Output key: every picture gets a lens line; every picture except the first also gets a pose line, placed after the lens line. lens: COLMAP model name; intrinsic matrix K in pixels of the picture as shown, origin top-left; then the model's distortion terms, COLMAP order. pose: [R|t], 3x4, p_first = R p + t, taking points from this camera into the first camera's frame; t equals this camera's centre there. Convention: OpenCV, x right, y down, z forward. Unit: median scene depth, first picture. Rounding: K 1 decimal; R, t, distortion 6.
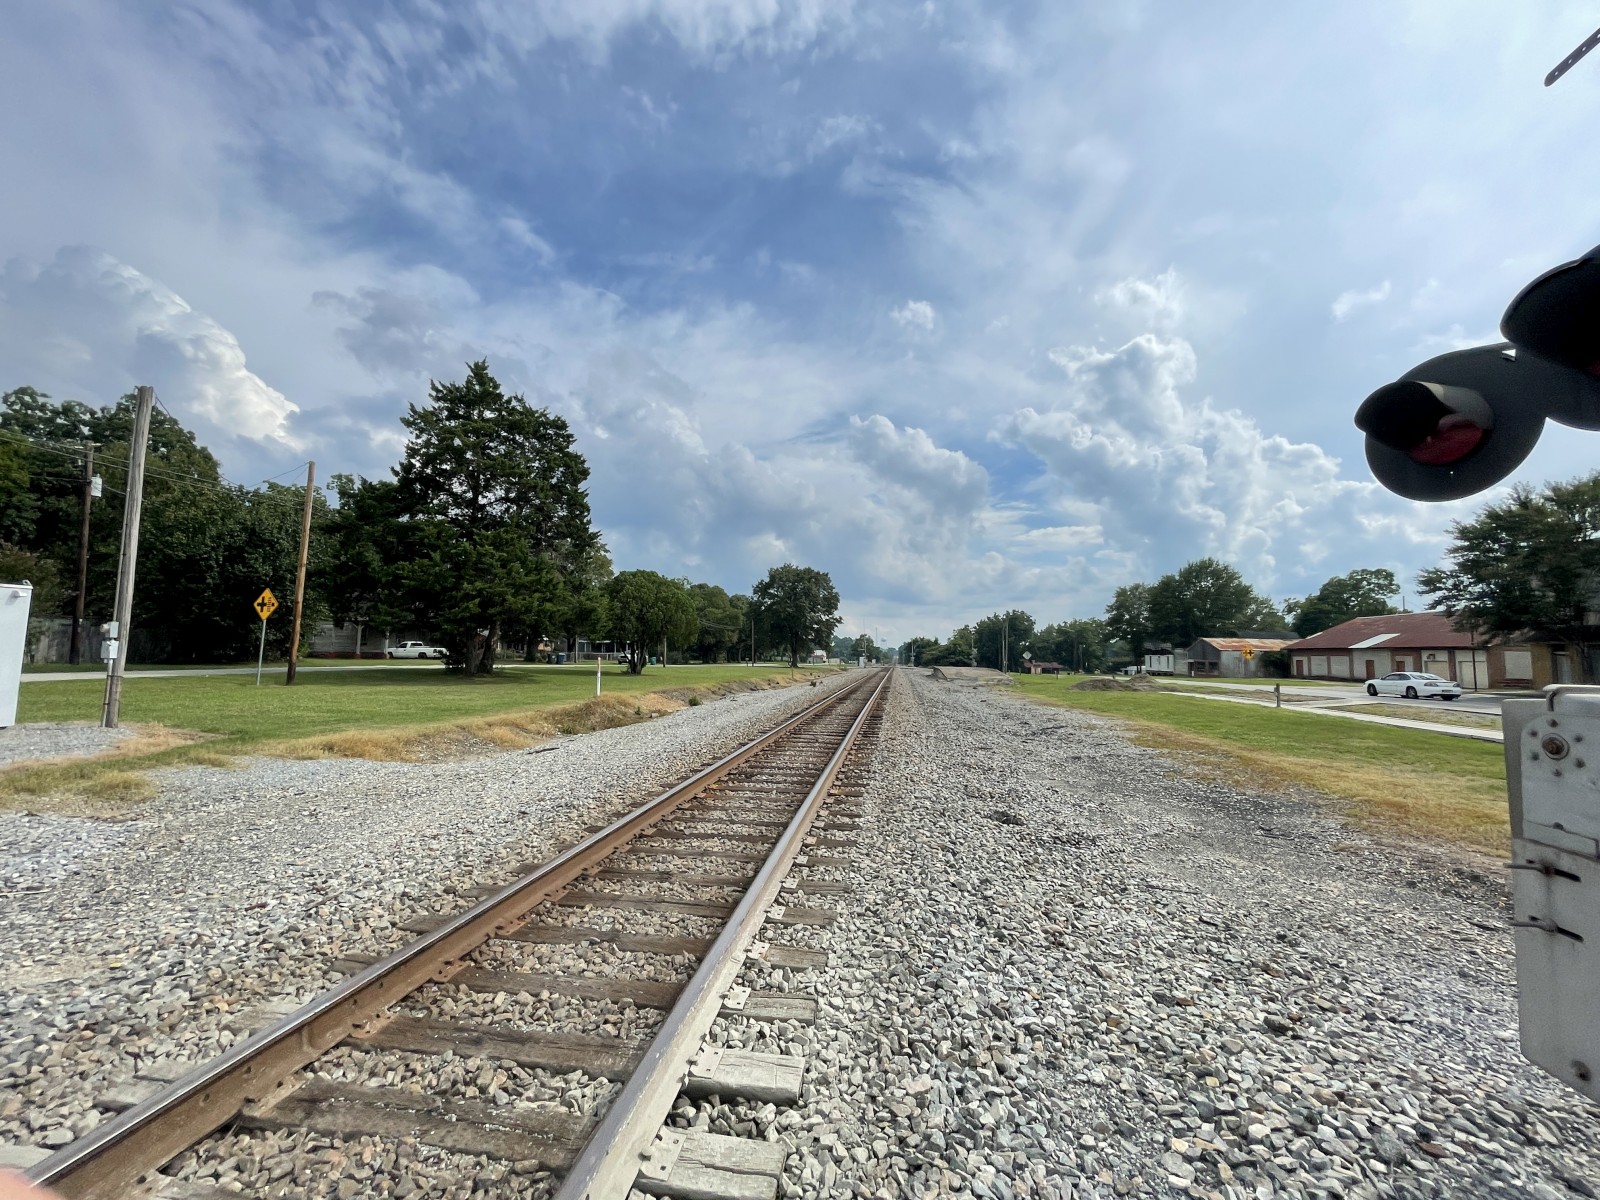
lens RADIAL K [[646.8, 0, 816.5], [0, 646.8, 605.7], [0, 0, 1]] dist [-0.003419, -0.000608]
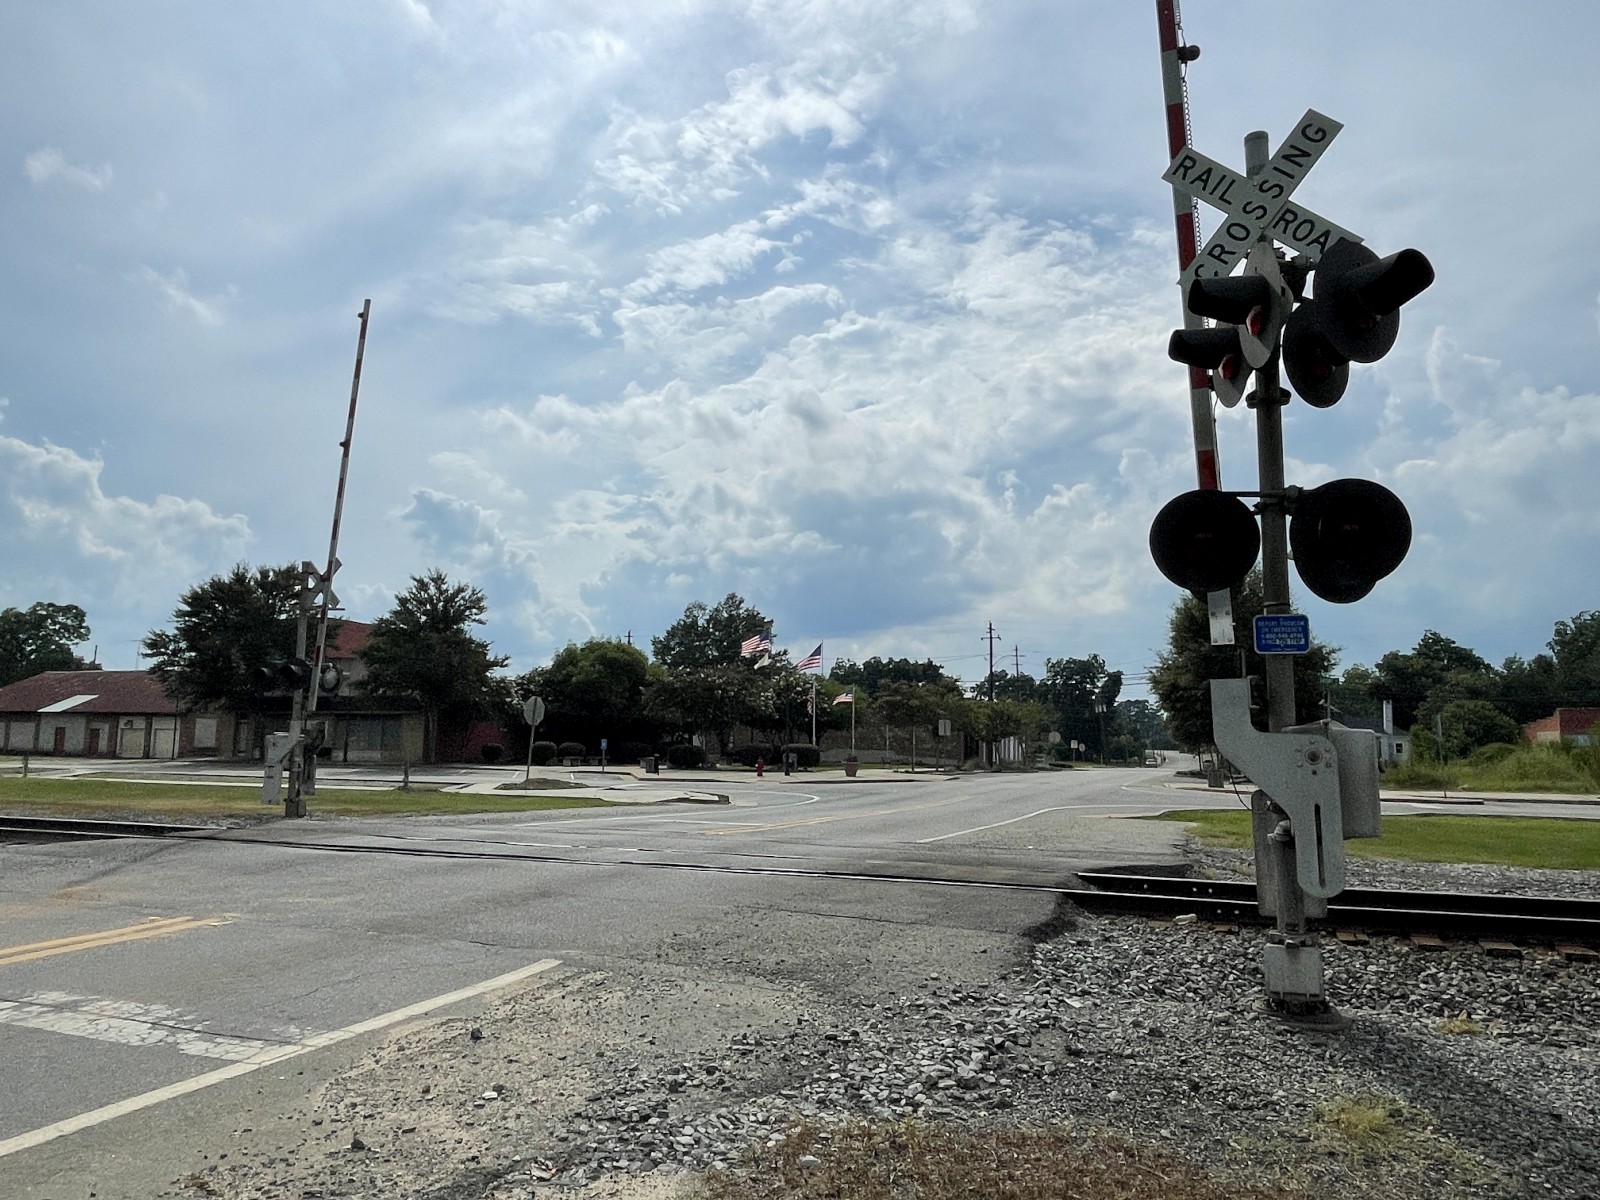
lens RADIAL K [[1101.5, 0, 803.7], [0, 1101.5, 600.2], [0, 0, 1]] dist [0.002648, -0.006208]
pose [[0.232156, 0.111297, 0.966290, -0.188733], [-0.081148, 0.992185, -0.094784, -0.012247], [-0.969288, -0.056408, 0.239373, -0.148479]]
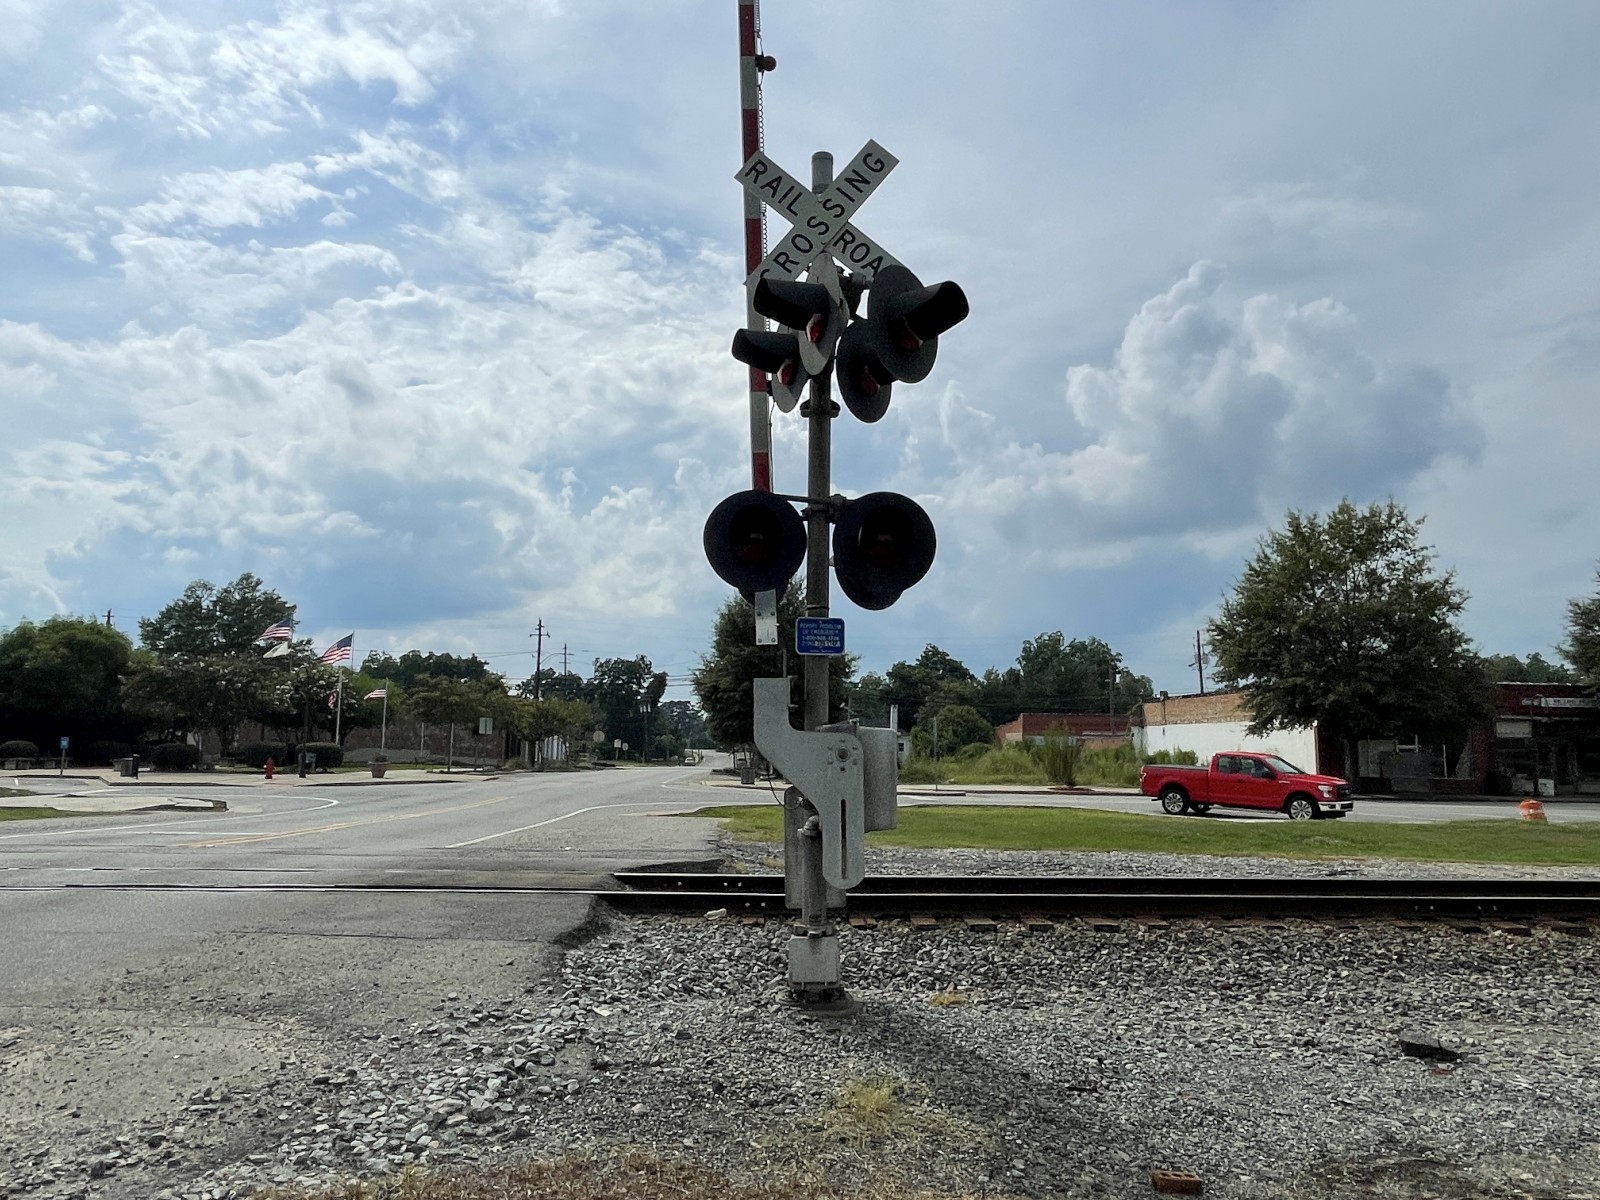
lens RADIAL K [[1101.5, 0, 812.0], [0, 1101.5, 599.3], [0, 0, 1]] dist [0.002648, -0.006208]
pose [[-0.176717, 0.113012, 0.977752, -0.184875], [-0.089184, 0.987462, -0.130253, -0.012081], [-0.980213, -0.110218, -0.164422, -0.148517]]
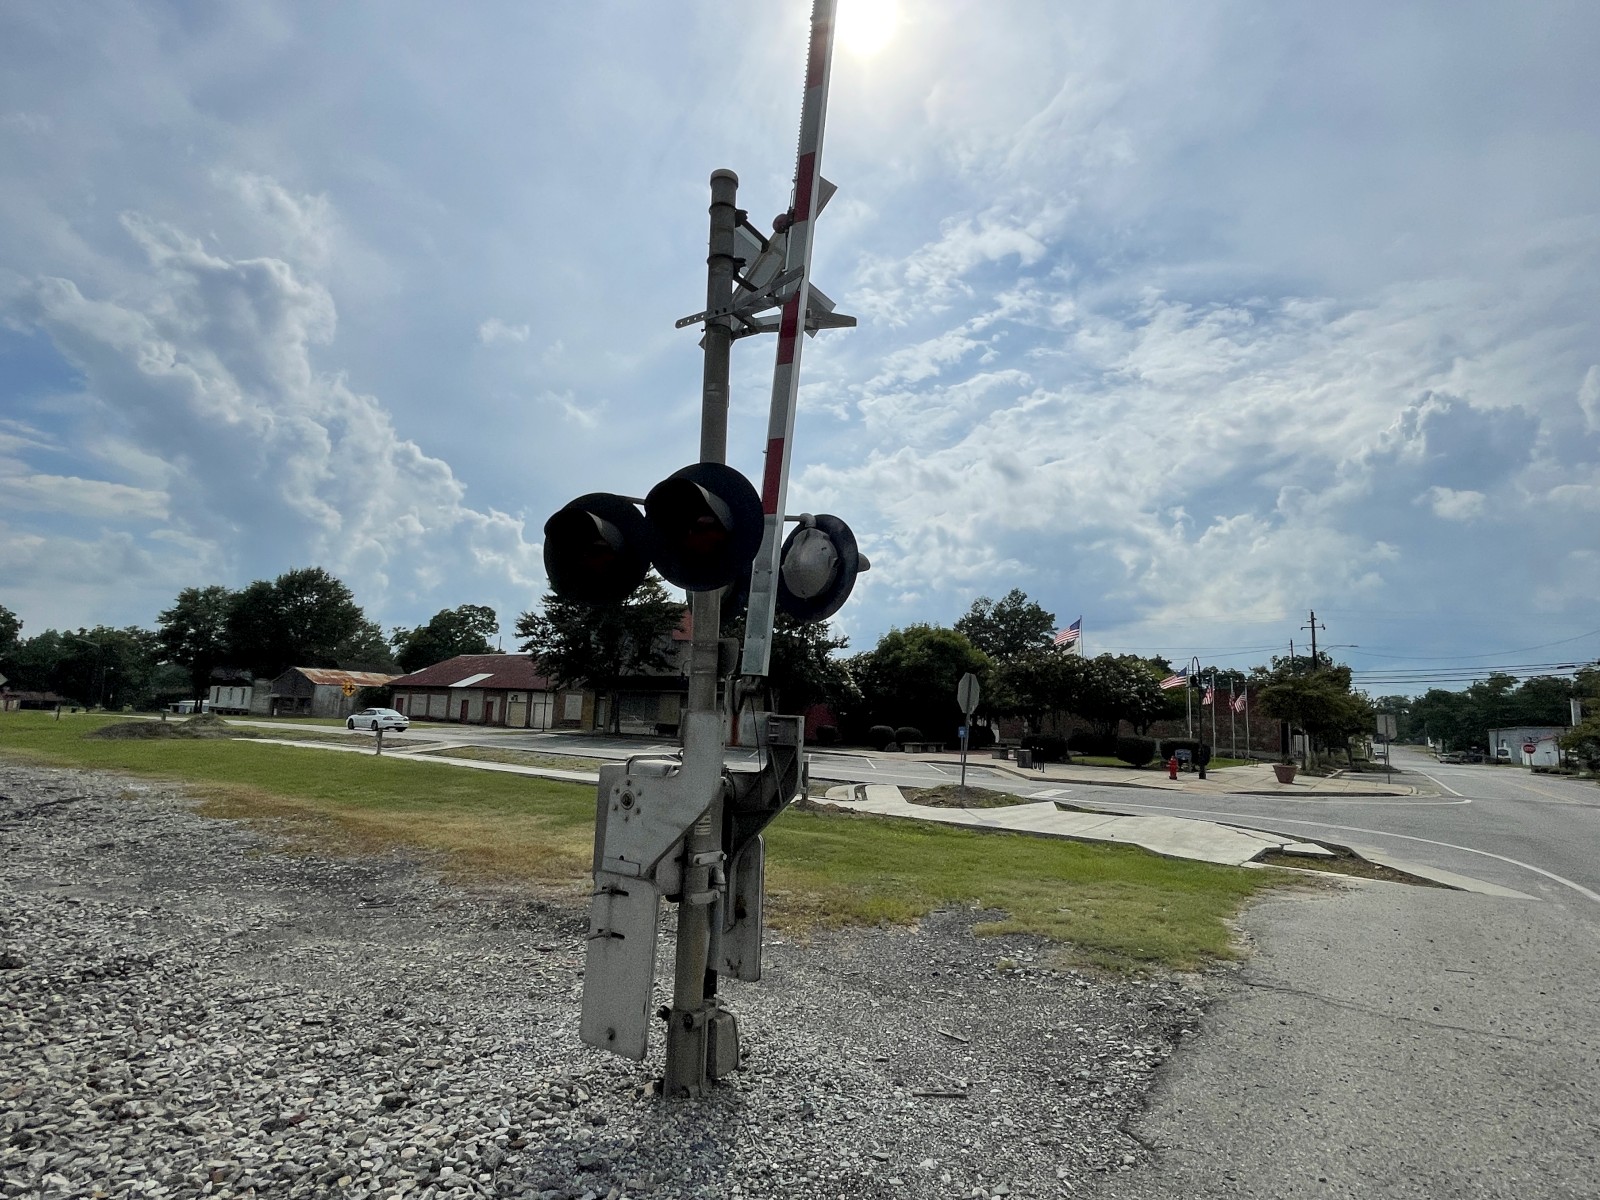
lens RADIAL K [[818.4, 0, 800.7], [0, 818.4, 603.5], [0, 0, 1]] dist [-0.012909, 0.004283]
pose [[0.455756, 0.121690, 0.881747, -0.007129], [-0.098551, 0.991419, -0.085887, -0.002161], [-0.884632, -0.047753, 0.463838, -0.003377]]
